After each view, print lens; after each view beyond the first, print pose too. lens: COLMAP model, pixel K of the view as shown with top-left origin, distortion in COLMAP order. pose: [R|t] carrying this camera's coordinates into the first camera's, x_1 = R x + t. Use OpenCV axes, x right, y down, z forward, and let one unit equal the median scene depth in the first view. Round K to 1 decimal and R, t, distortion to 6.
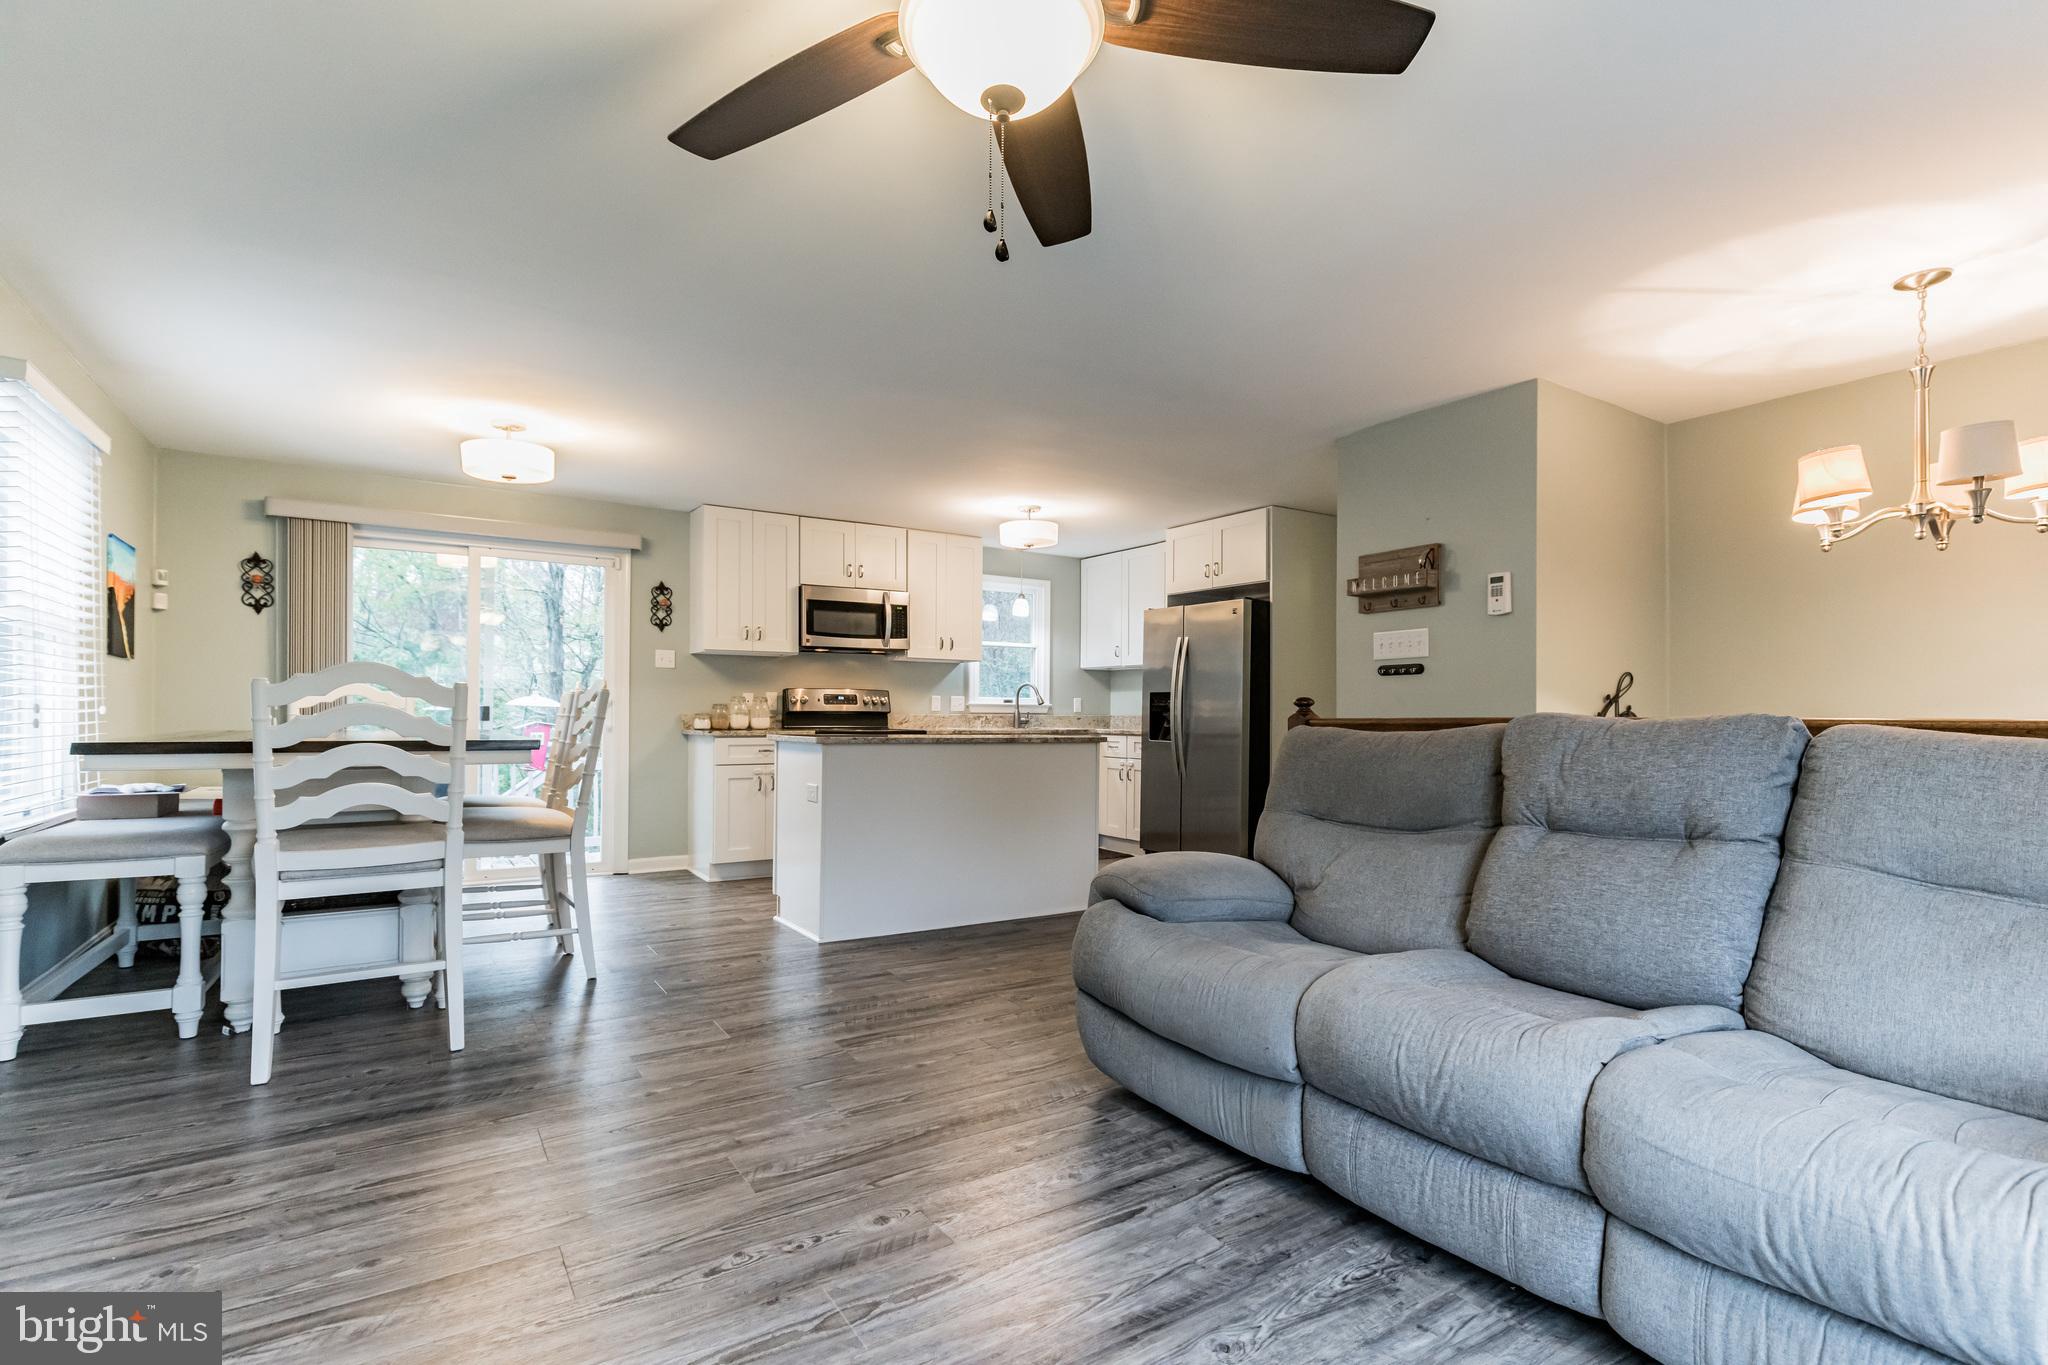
lens RADIAL K [[972.4, 0, 1047.0], [0, 972.4, 723.1], [0, 0, 1]] dist [-0.004109, -0.000458]
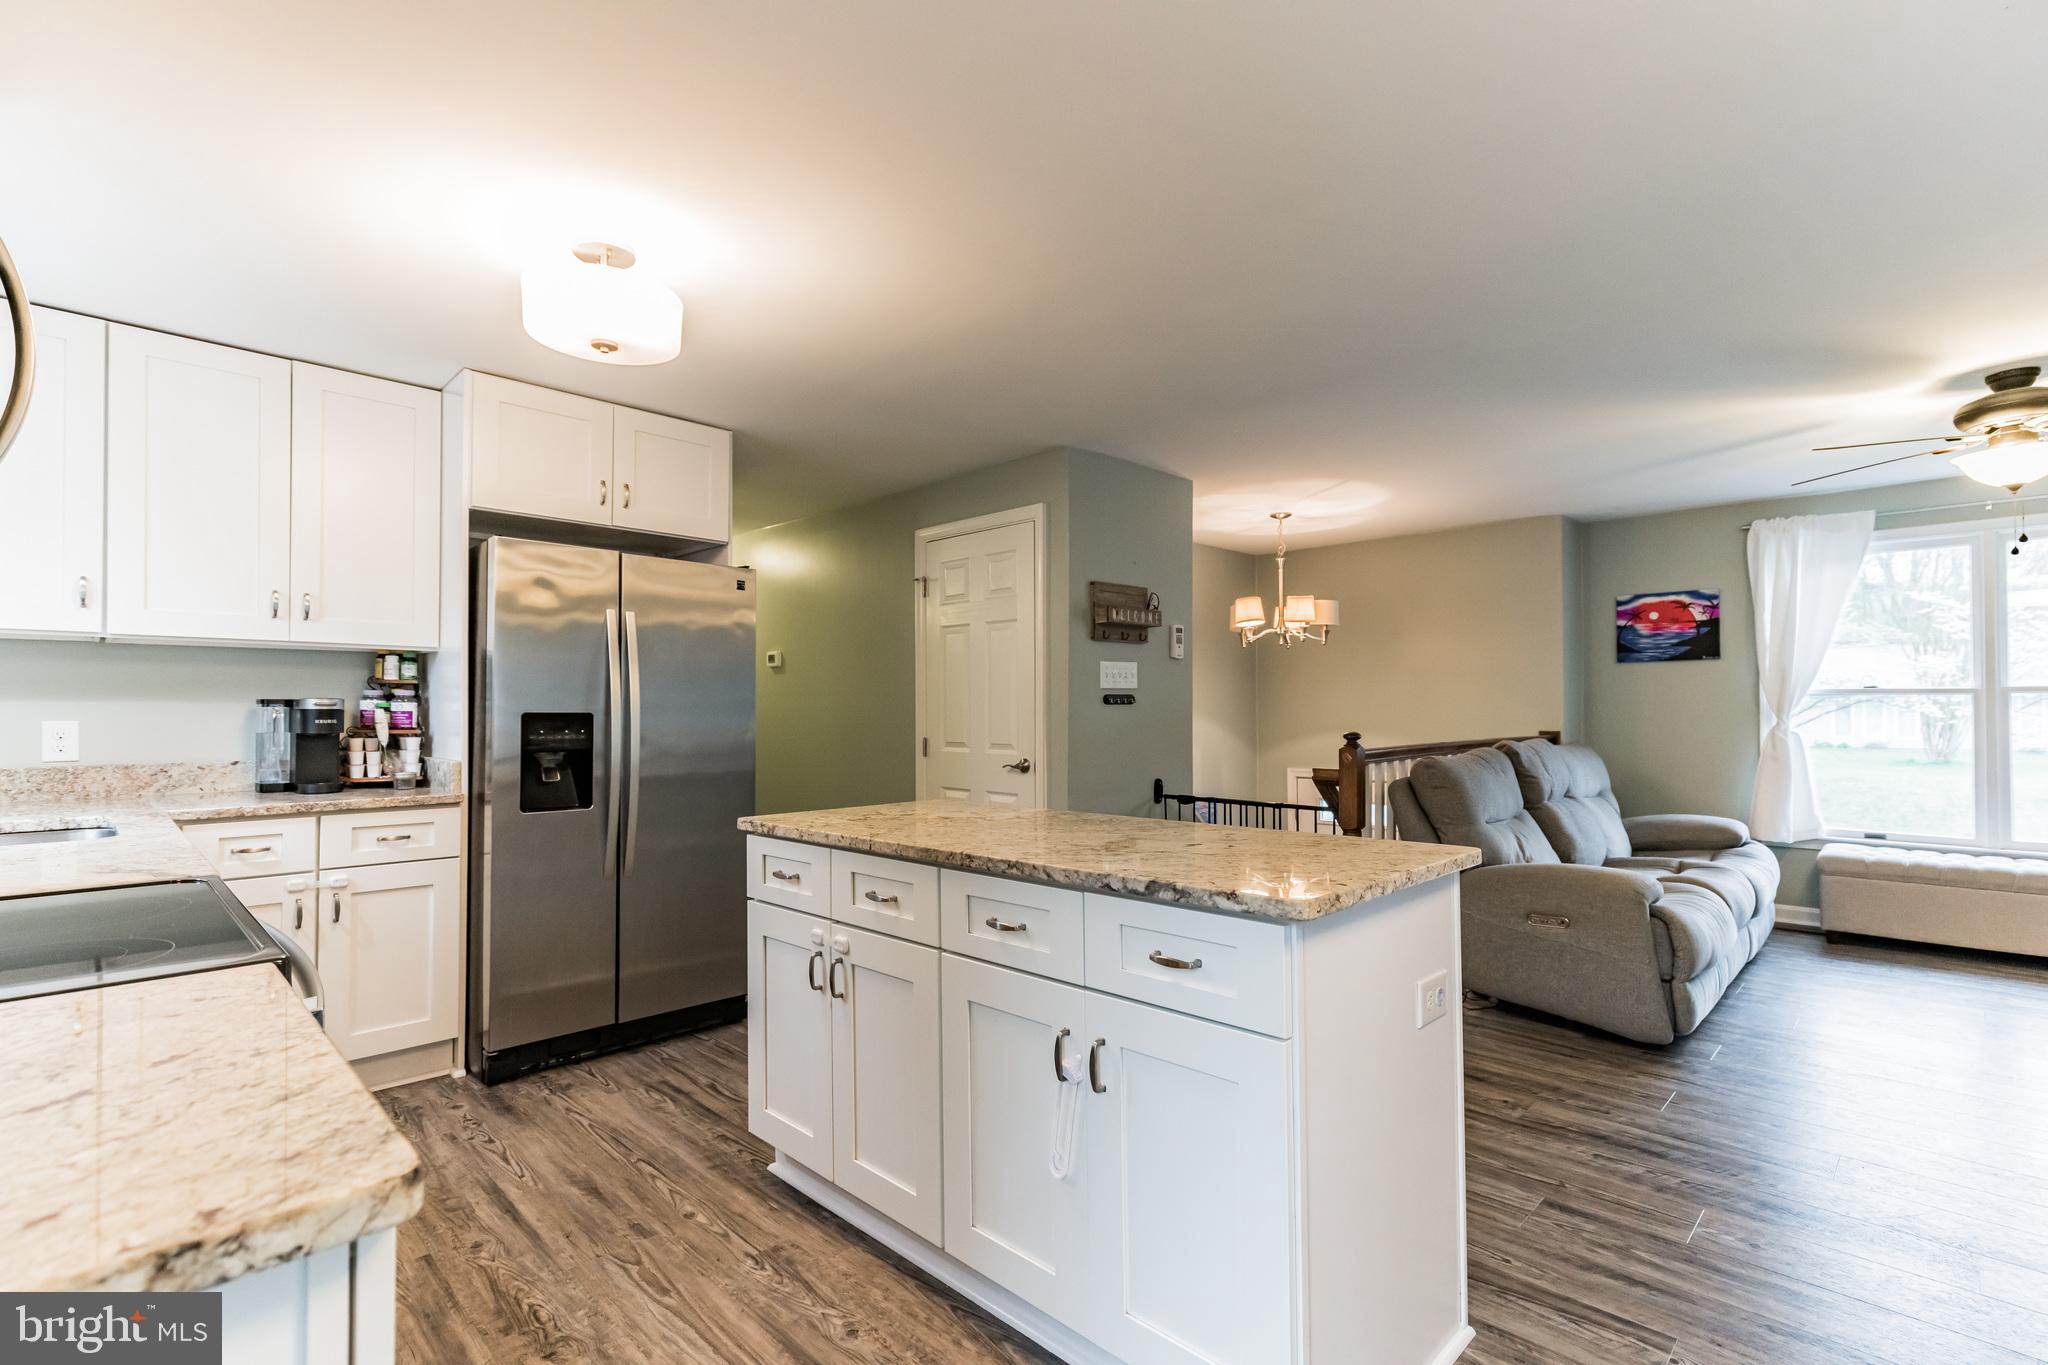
lens RADIAL K [[886.3, 0, 1043.2], [0, 886.3, 701.8], [0, 0, 1]] dist [-0.013188, 0.000005]
pose [[-0.171764, -0.000311, 0.985138, -0.493187], [0.004442, 0.999990, 0.001090, -0.044966], [-0.985128, 0.004563, -0.171760, 1.068536]]
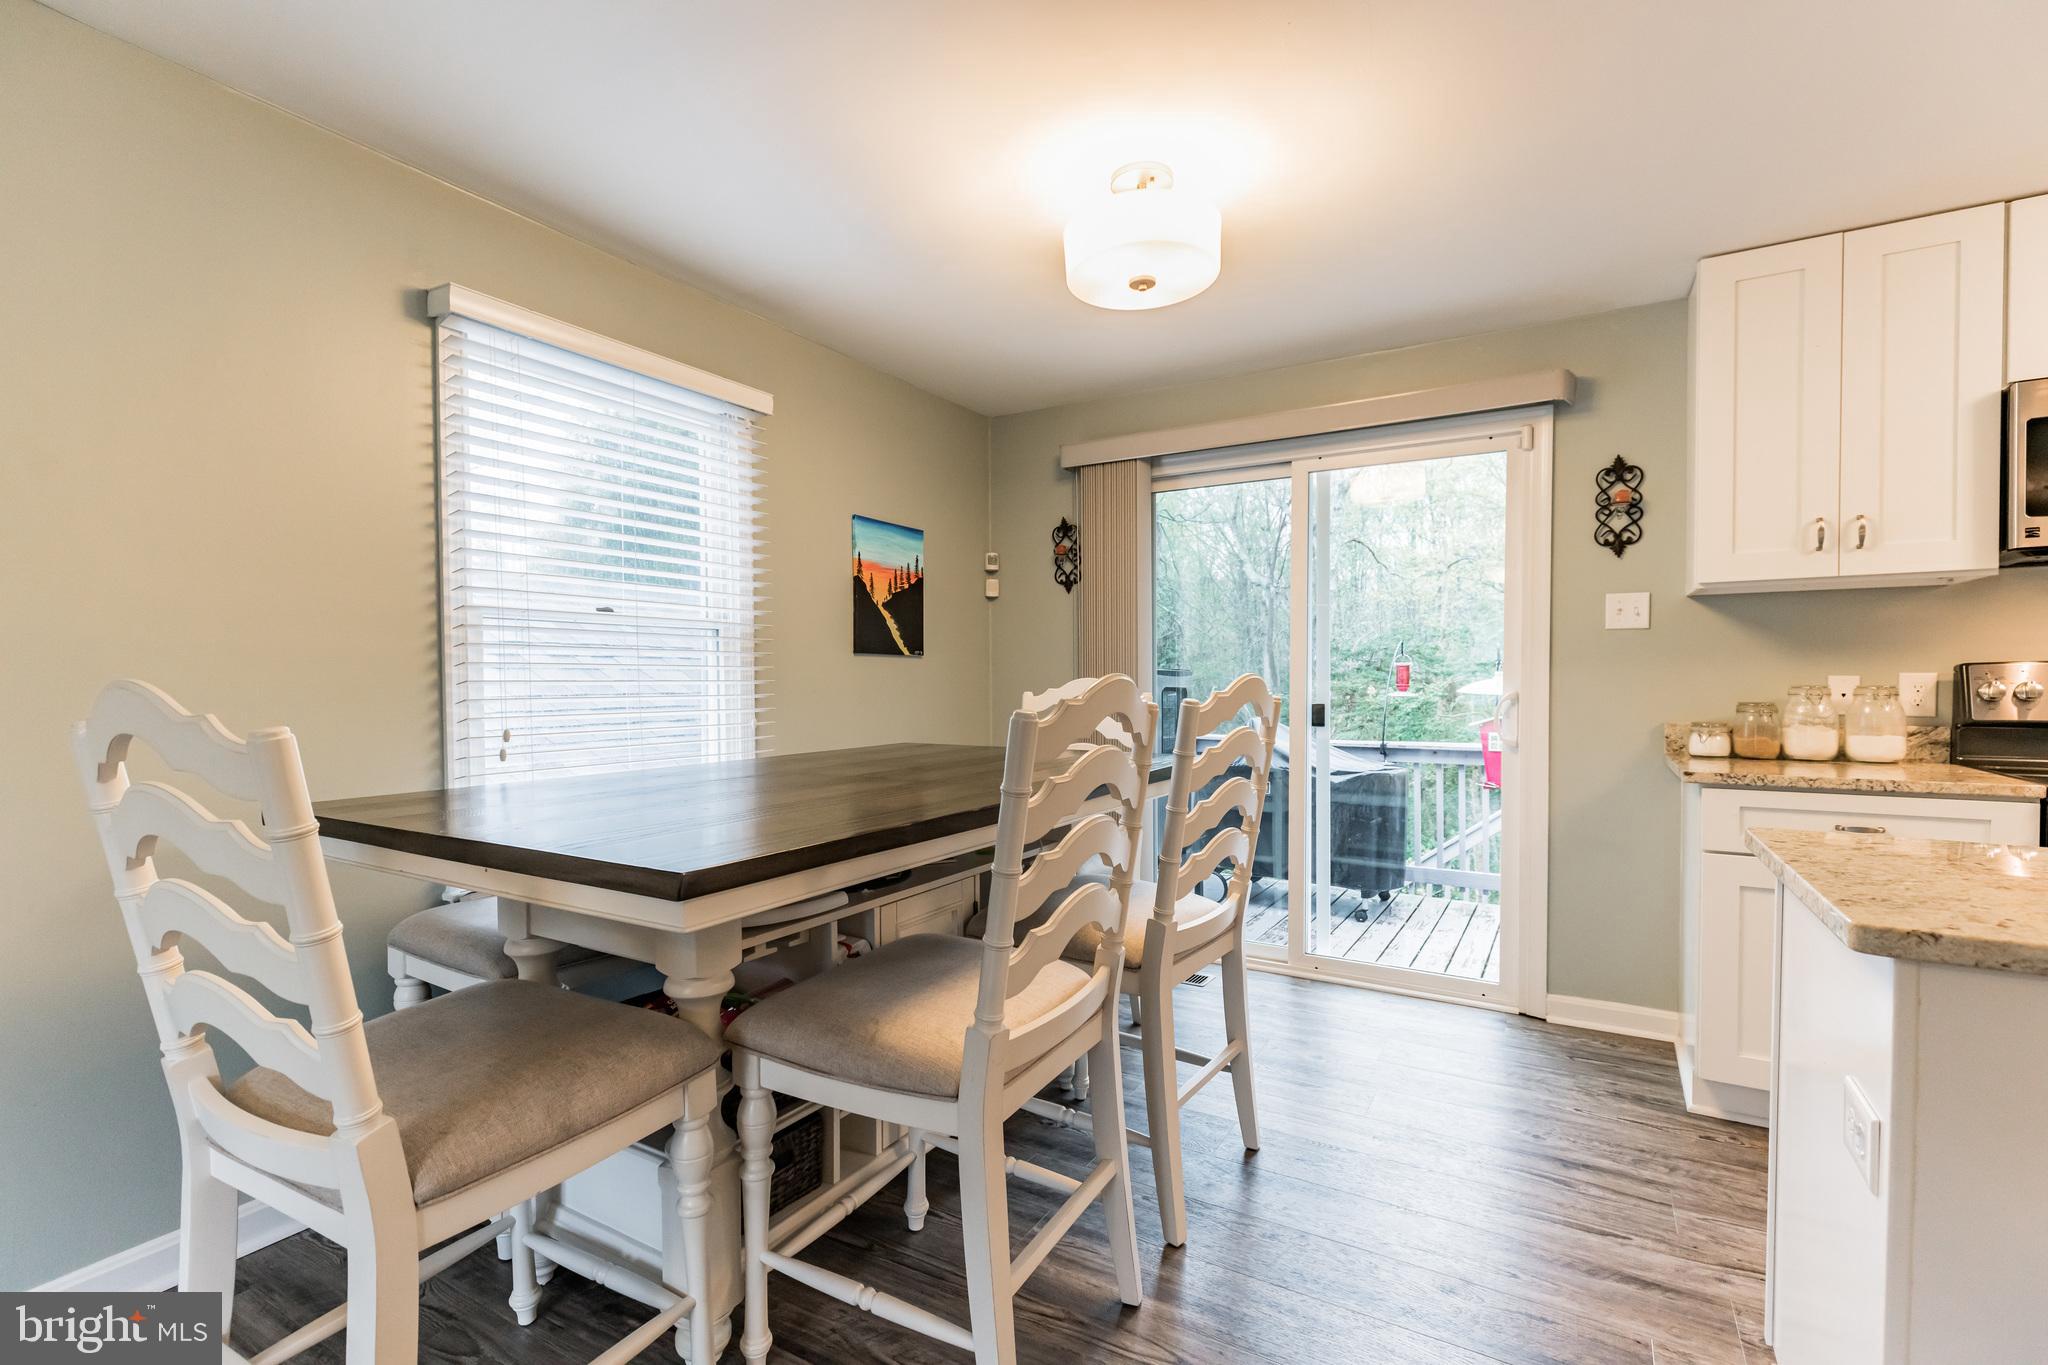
lens RADIAL K [[953.1, 0, 1019.1], [0, 953.1, 692.9], [0, 0, 1]] dist [0.000638, 0.000103]
pose [[0.421445, 0.005773, -0.906836, -0.099009], [-0.000624, 0.999981, 0.006076, -0.032631], [0.906854, -0.001995, 0.421441, 0.623064]]
